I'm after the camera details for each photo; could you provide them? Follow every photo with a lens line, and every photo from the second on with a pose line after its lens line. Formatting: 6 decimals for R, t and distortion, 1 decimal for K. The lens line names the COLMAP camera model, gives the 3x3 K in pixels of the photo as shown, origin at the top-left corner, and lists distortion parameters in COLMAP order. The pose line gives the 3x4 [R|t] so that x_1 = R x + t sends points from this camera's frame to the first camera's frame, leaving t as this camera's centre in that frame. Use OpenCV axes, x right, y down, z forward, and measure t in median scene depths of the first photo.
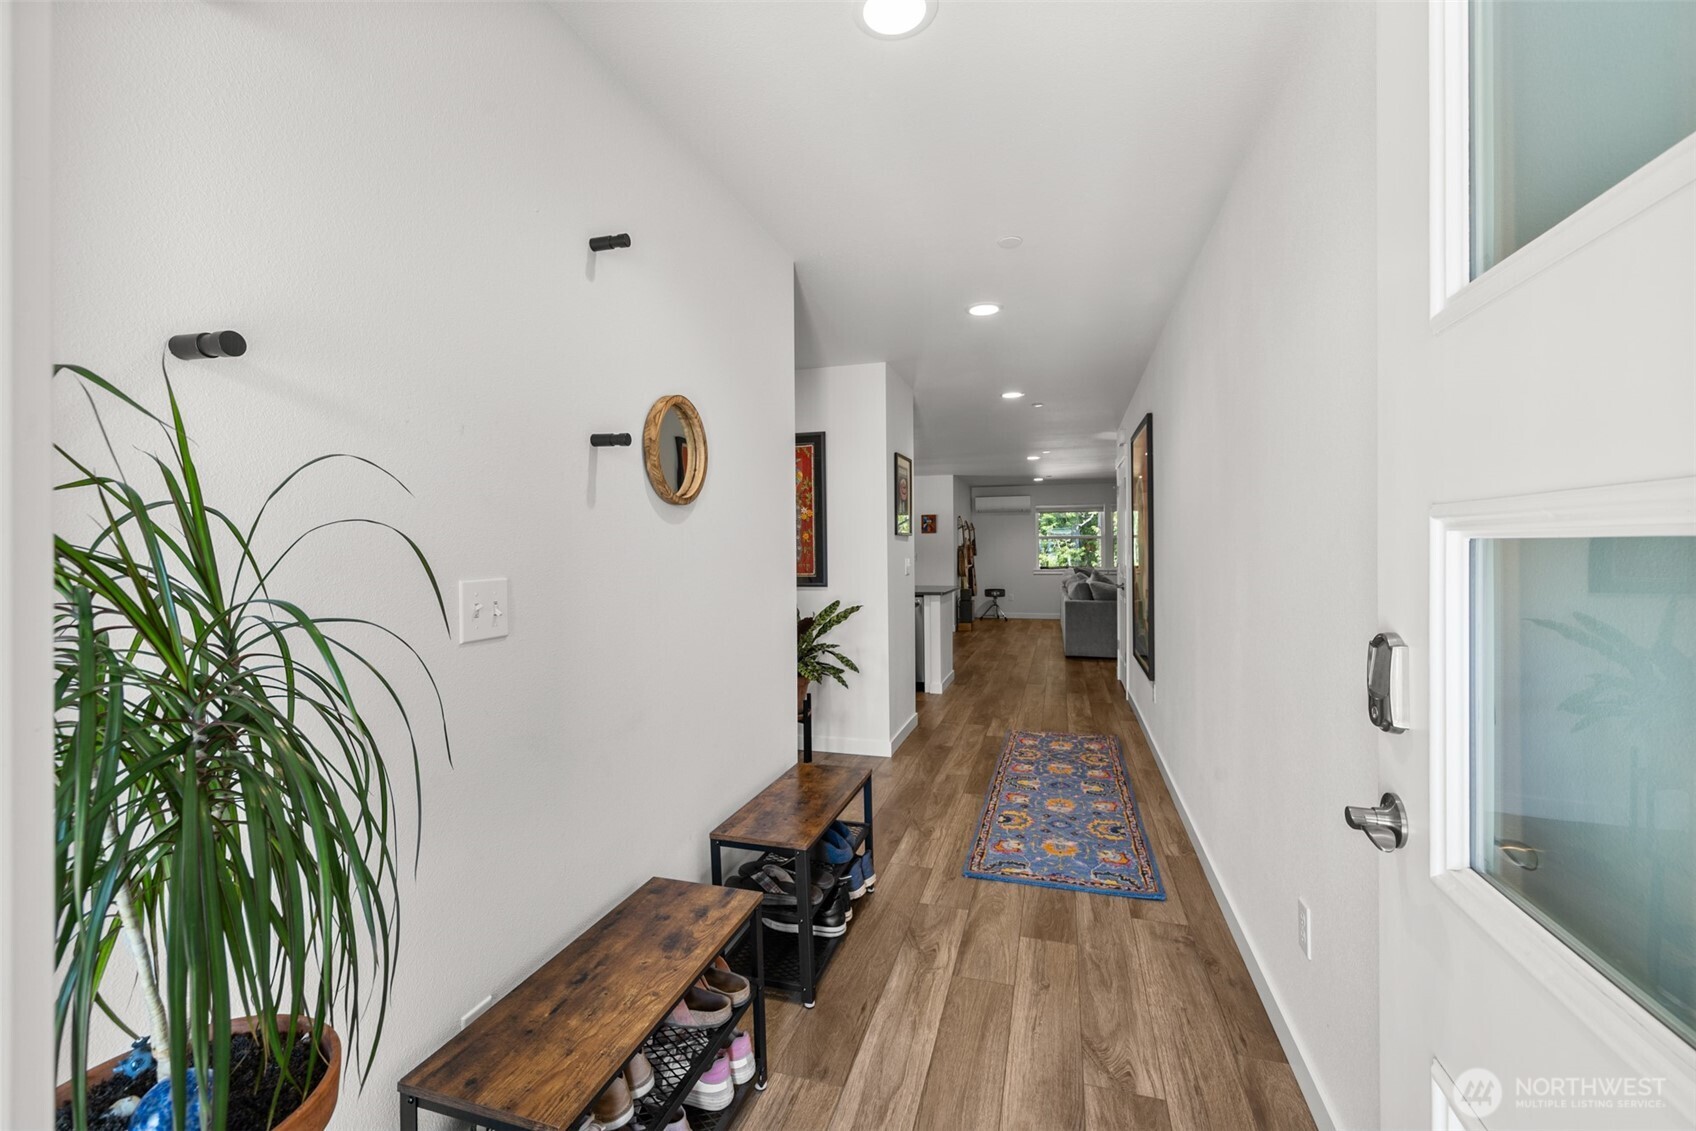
lens RADIAL K [[722.5, 0, 837.1], [0, 722.5, 555.7], [0, 0, 1]] dist [0.001135, -0.000175]
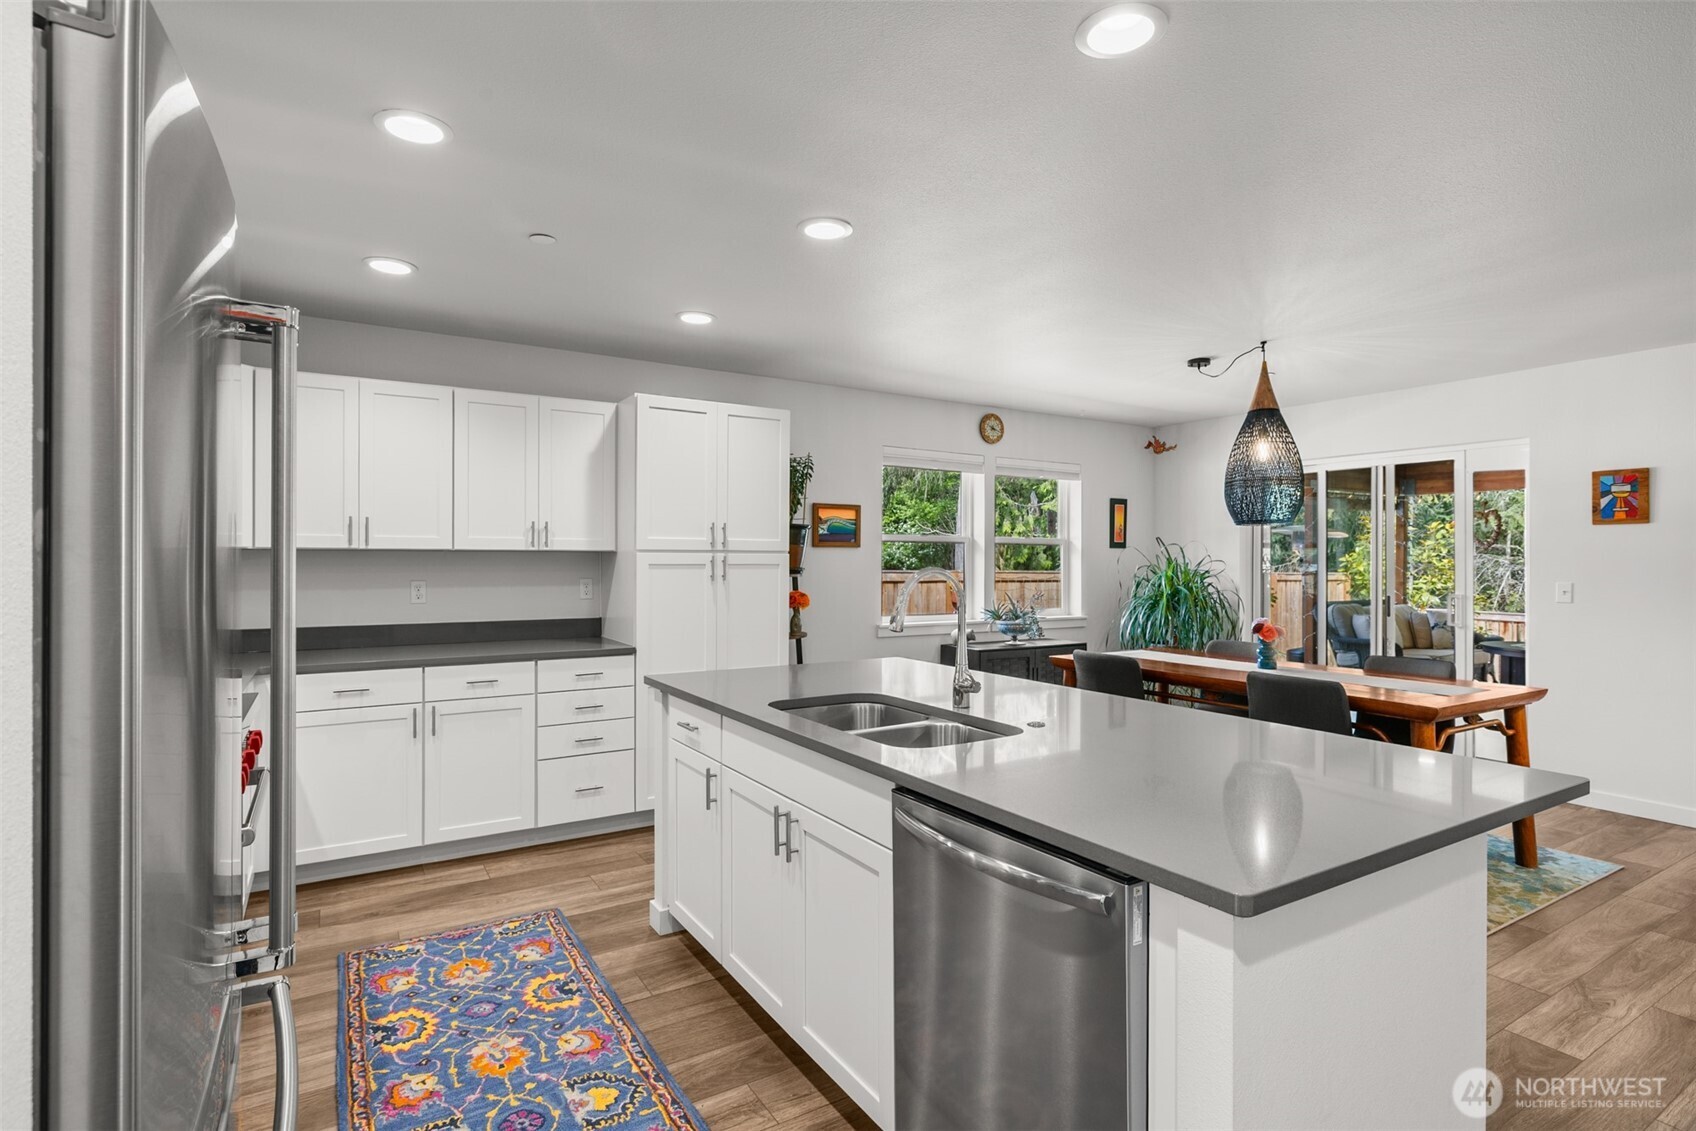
lens RADIAL K [[833.7, 0, 849.1], [0, 833.7, 559.9], [0, 0, 1]] dist [0.000846, -0.000637]
pose [[0.752898, 0.010169, -0.658059, 0.306910], [-0.014122, 0.999900, -0.000706, -0.024275], [0.657986, 0.009825, 0.752966, 1.283072]]
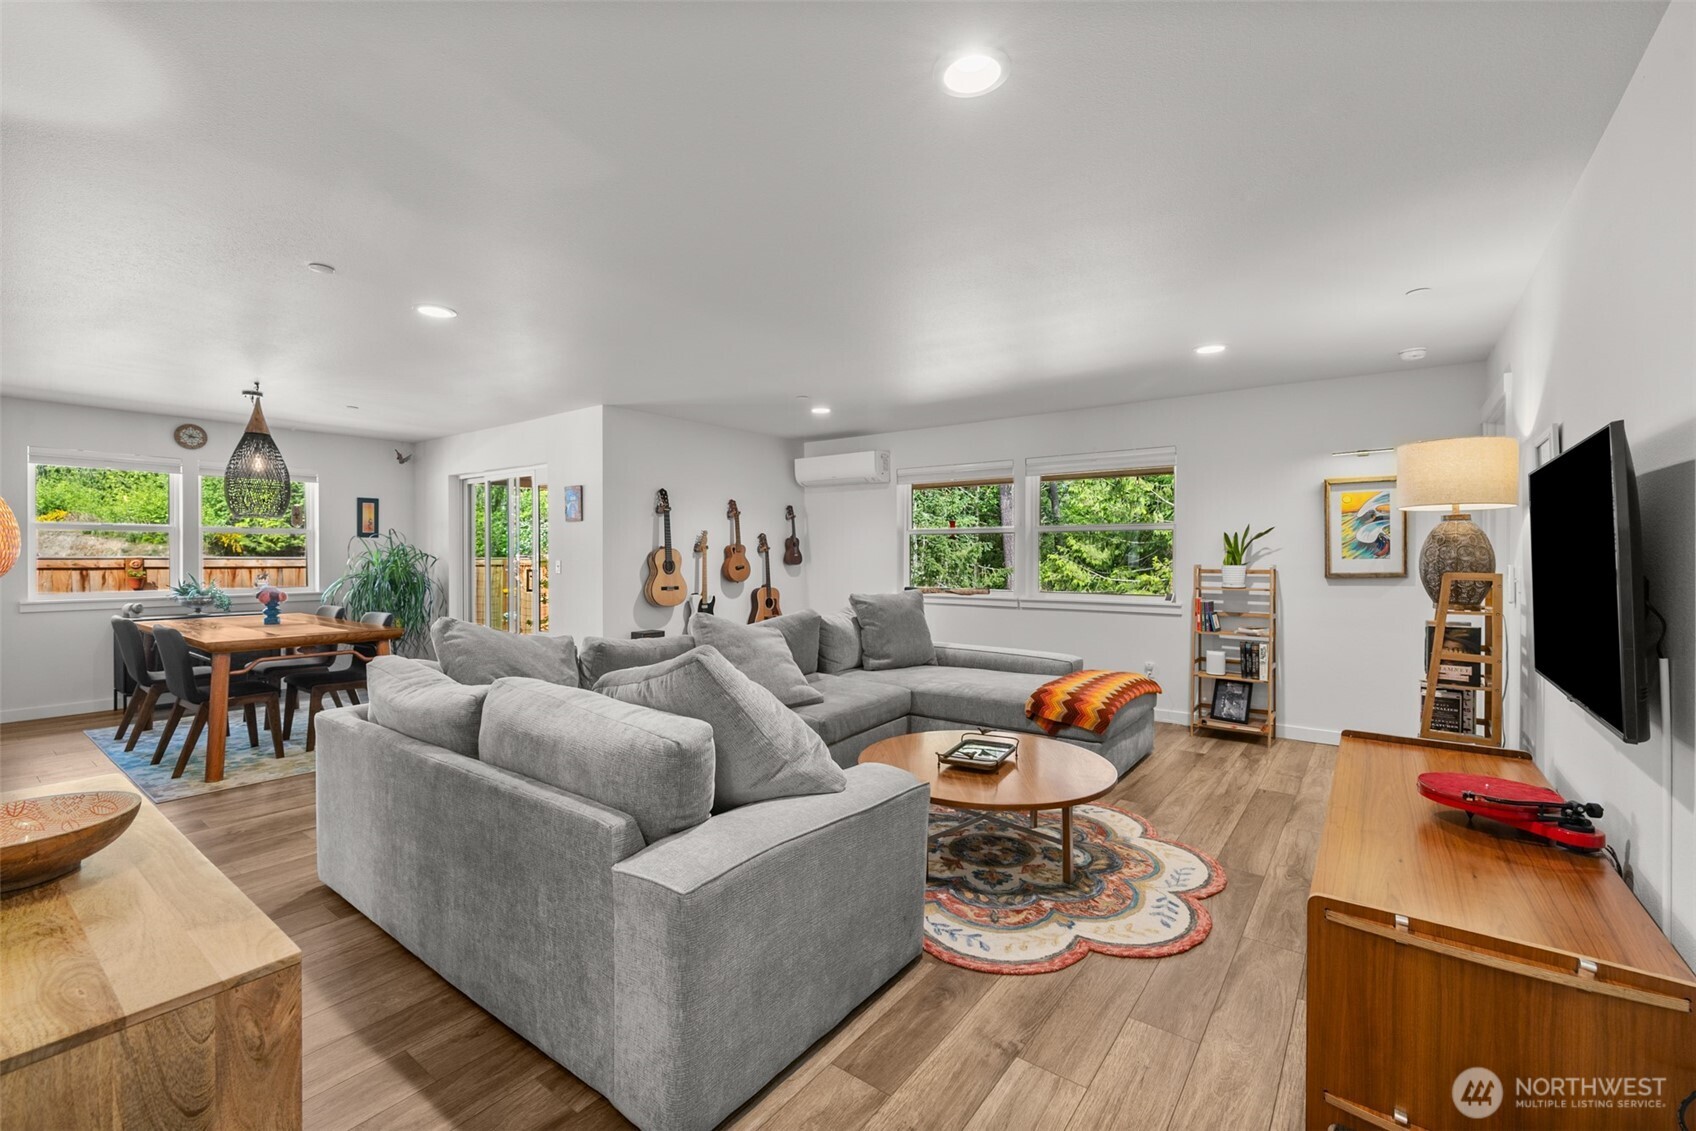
lens RADIAL K [[717.5, 0, 841.6], [0, 717.5, 551.3], [0, 0, 1]] dist [0.001366, 0.000591]
pose [[0.939057, 0.008395, -0.343658, 1.330546], [-0.011164, 0.999919, -0.006080, -0.023503], [0.343579, 0.009546, 0.939075, 1.594061]]
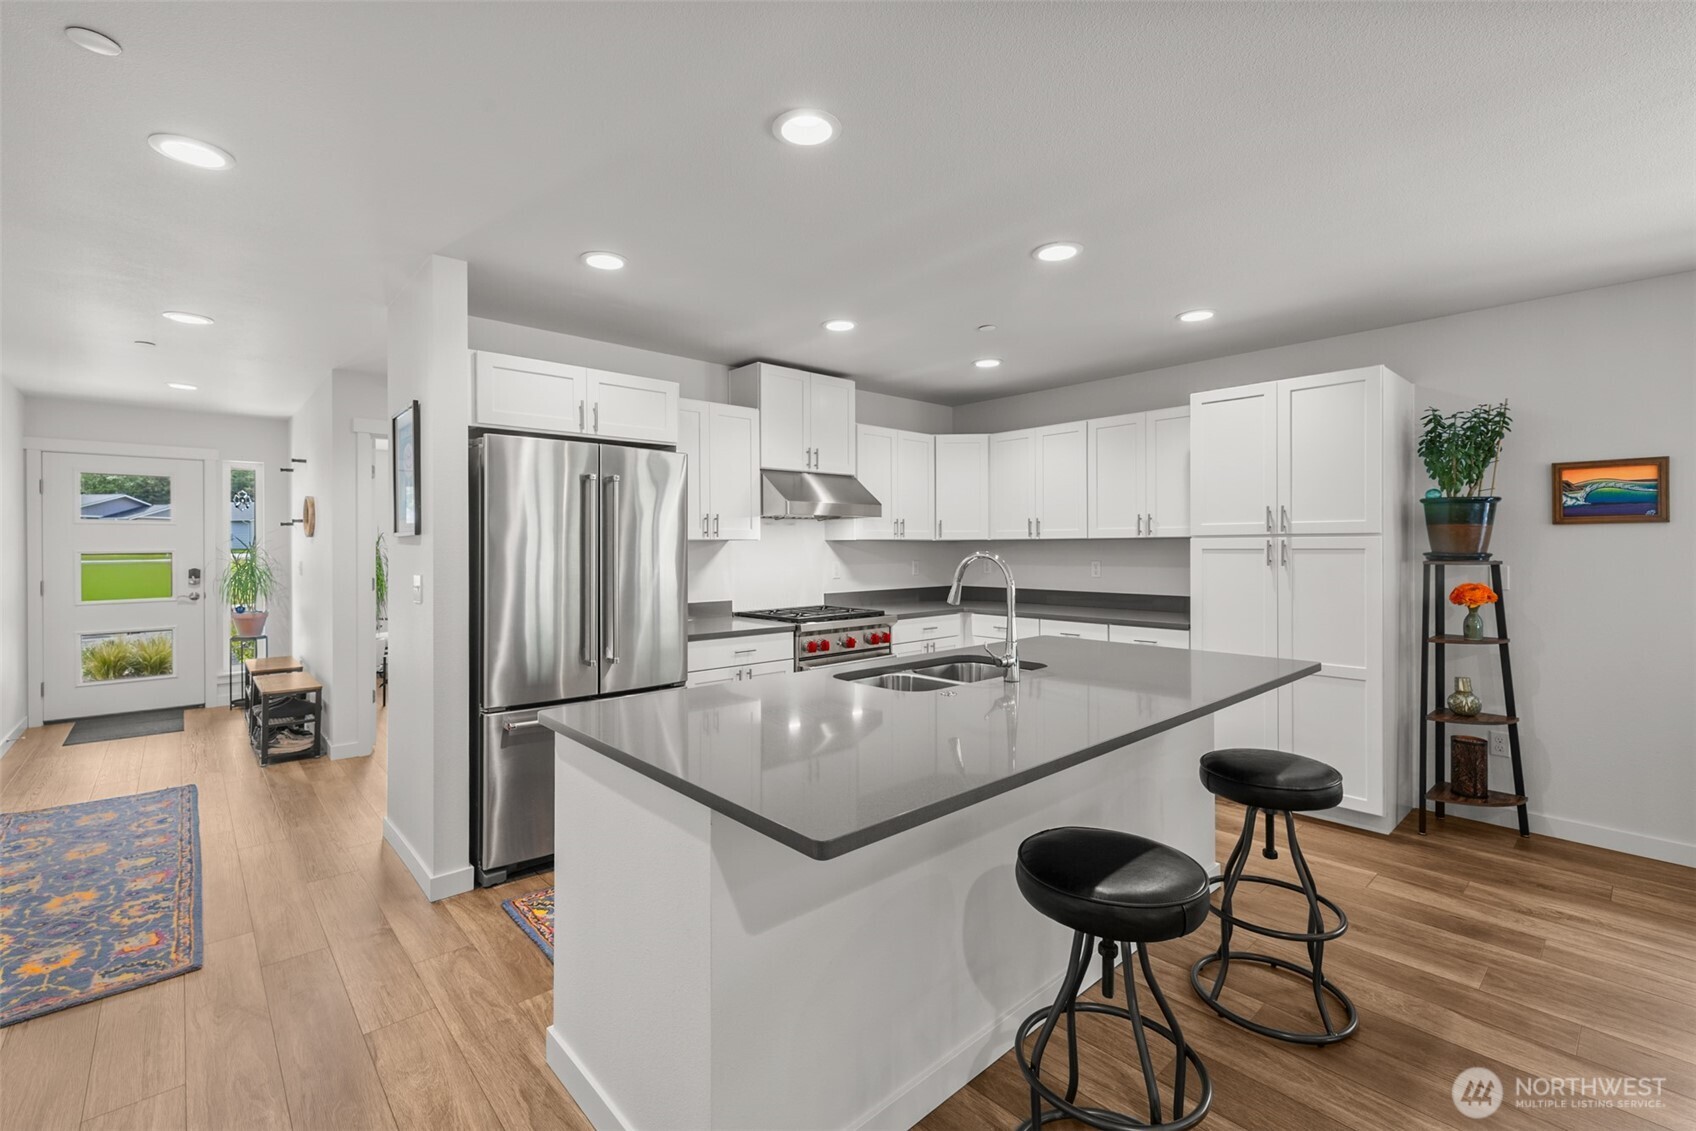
lens RADIAL K [[734.0, 0, 836.5], [0, 734.0, 546.5], [0, 0, 1]] dist [0.007324, -0.000028]
pose [[-0.516082, 0.011321, -0.856464, 0.524110], [0.002841, 0.999930, 0.011506, -0.031718], [0.856535, 0.003504, -0.516078, 1.944871]]
